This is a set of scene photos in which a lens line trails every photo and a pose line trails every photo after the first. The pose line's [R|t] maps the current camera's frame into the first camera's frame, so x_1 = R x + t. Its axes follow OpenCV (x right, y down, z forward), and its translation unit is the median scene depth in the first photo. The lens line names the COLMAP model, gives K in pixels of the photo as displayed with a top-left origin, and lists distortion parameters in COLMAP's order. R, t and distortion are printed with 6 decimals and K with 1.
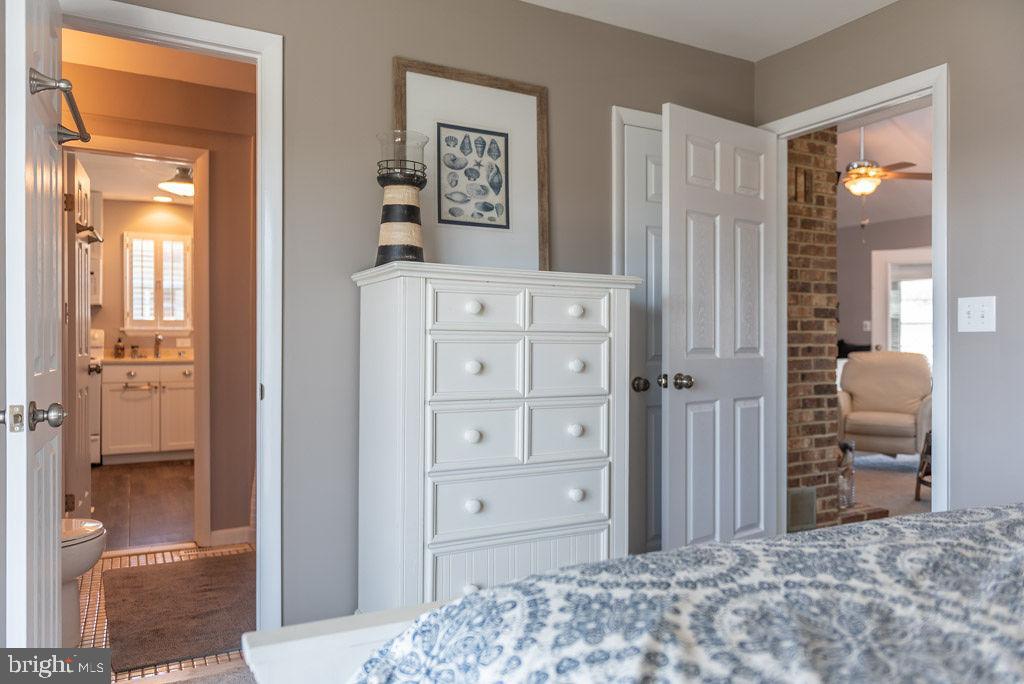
lens RADIAL K [[718.4, 0, 508.6], [0, 718.4, 341.2], [0, 0, 1]] dist [0.010164, 0.003877]
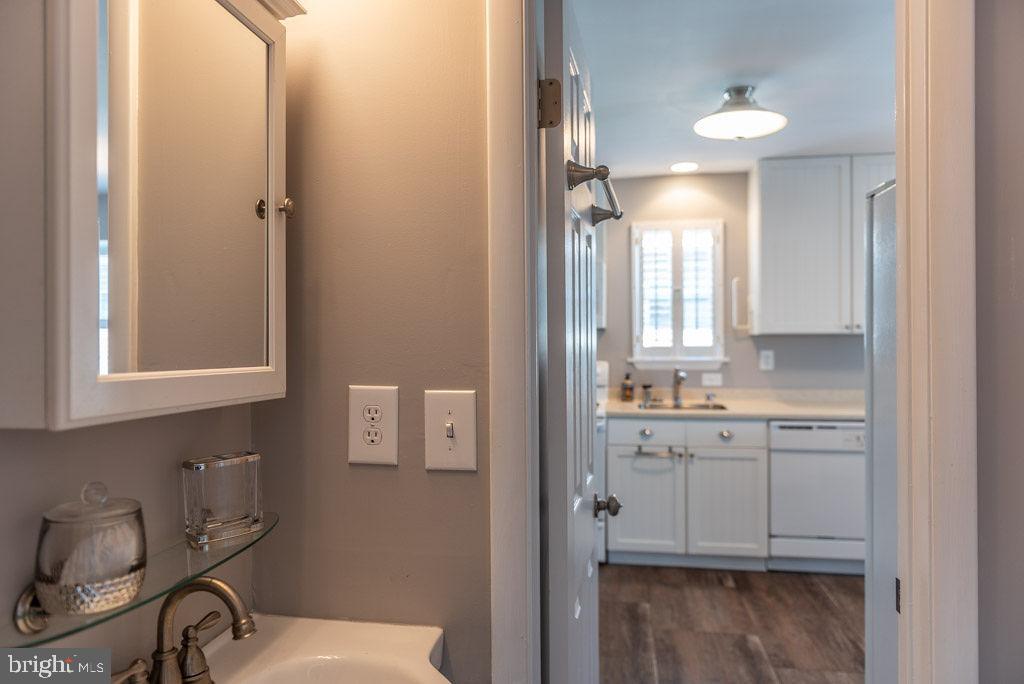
lens RADIAL K [[718.4, 0, 511.5], [0, 718.4, 339.7], [0, 0, 1]] dist [0.010164, 0.003877]
pose [[0.806657, -0.003507, -0.591010, -0.215170], [0.004645, 0.999989, 0.000405, -0.037962], [0.591002, -0.003072, 0.806664, 0.365100]]
